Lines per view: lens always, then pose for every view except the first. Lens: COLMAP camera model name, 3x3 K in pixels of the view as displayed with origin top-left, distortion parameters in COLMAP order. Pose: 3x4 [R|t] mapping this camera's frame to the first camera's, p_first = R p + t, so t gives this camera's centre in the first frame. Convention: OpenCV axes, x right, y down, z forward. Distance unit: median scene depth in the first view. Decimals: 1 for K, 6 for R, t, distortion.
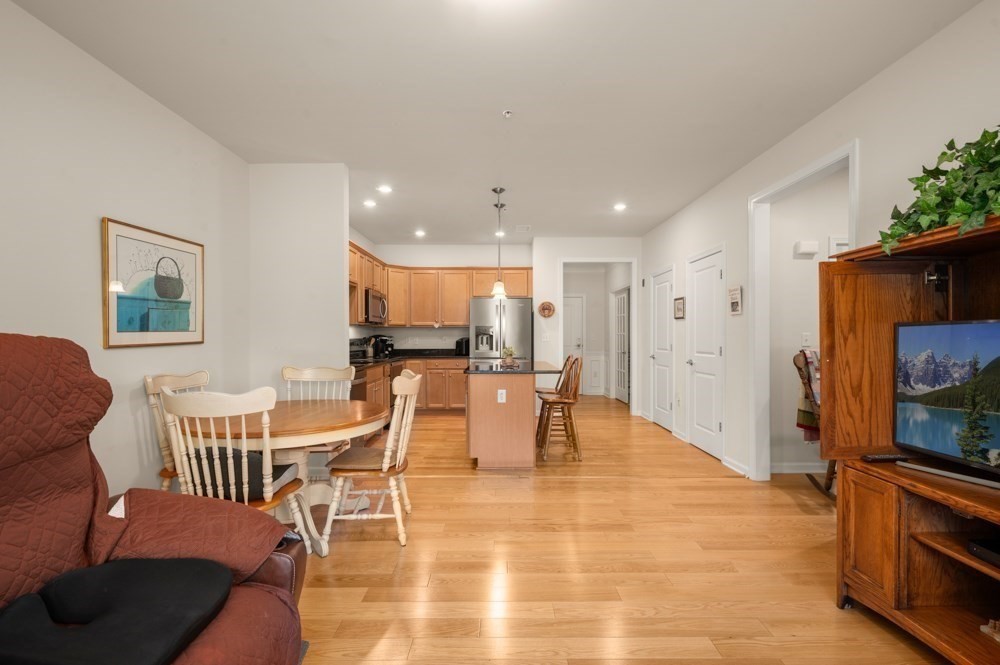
lens RADIAL K [[462.2, 0, 502.1], [0, 462.2, 329.5], [0, 0, 1]] dist [0.000018, -0.000569]
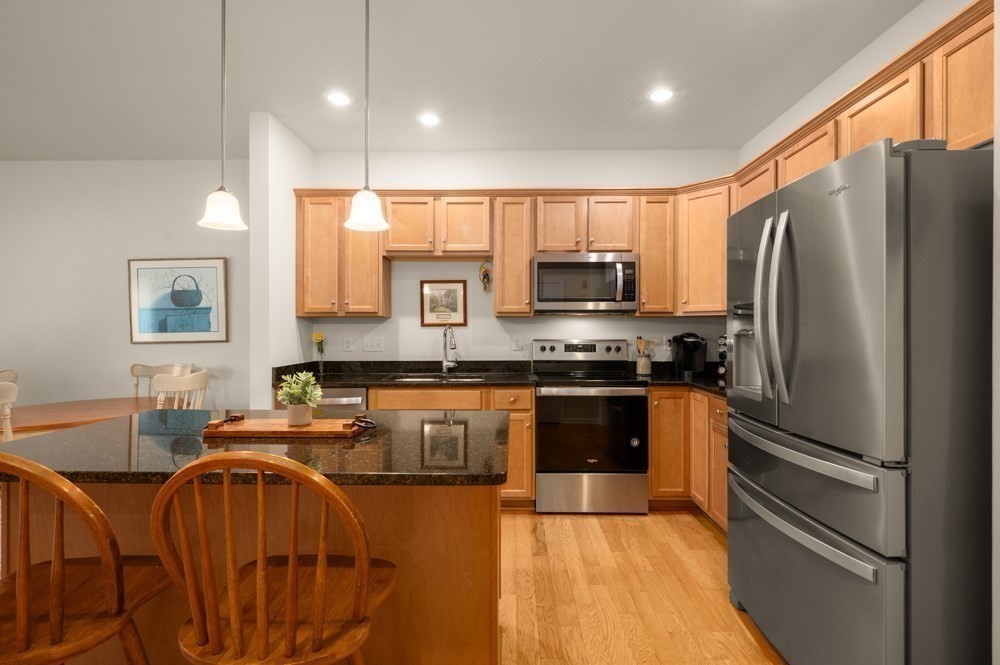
lens RADIAL K [[462.2, 0, 502.1], [0, 462.2, 329.5], [0, 0, 1]] dist [0.000018, -0.000569]
pose [[-0.022738, -0.001610, -0.999740, 0.252632], [0.015257, 0.999882, -0.001957, 0.006050], [0.999625, -0.015297, -0.022711, 0.865008]]
